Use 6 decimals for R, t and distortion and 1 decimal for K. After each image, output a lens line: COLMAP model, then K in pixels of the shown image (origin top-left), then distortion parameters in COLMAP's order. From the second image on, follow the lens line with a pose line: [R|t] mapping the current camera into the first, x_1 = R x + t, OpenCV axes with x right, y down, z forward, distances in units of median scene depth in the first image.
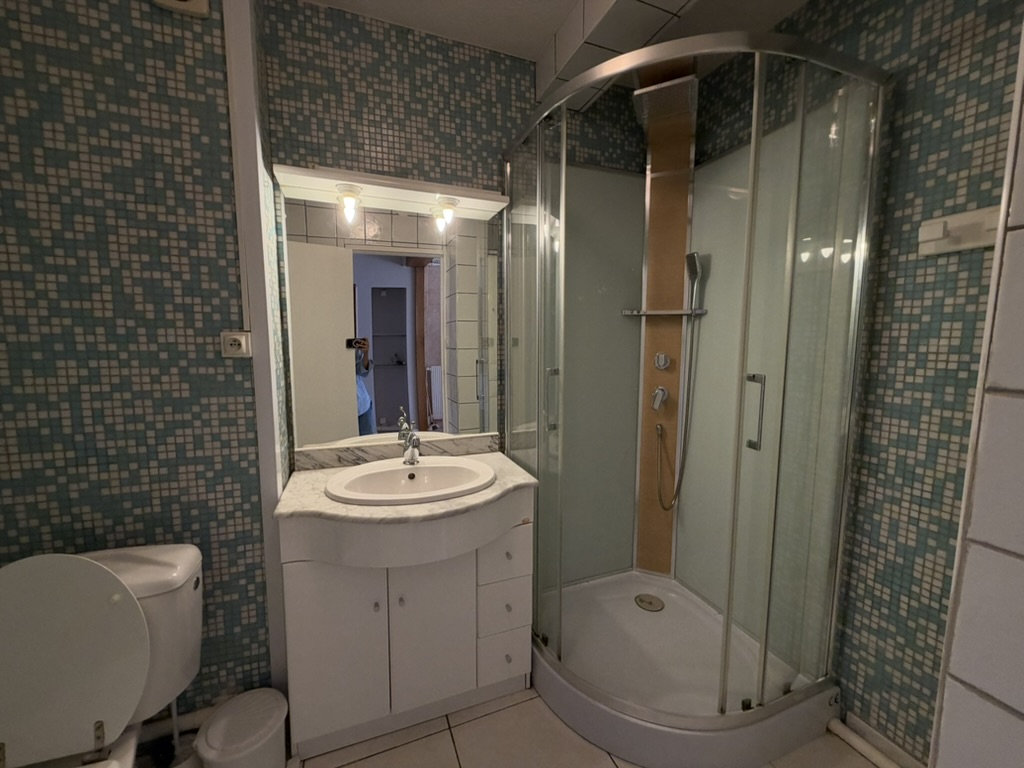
lens RADIAL K [[406.9, 0, 507.3], [0, 406.9, 384.6], [0, 0, 1]] dist [0.000070, -0.000255]
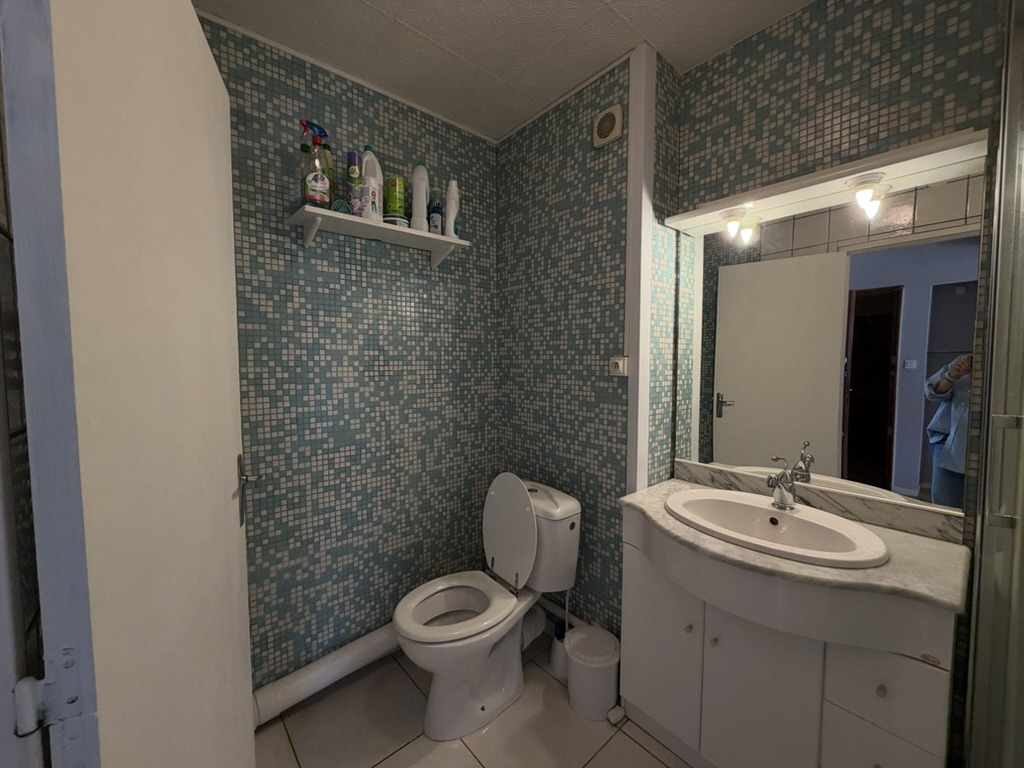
lens RADIAL K [[406.9, 0, 507.3], [0, 406.9, 384.6], [0, 0, 1]] dist [0.000070, -0.000255]
pose [[0.334440, 0.053747, -0.940883, 0.478759], [-0.098225, 0.994923, 0.021920, -0.031796], [0.937284, 0.085087, 0.338021, 0.207566]]
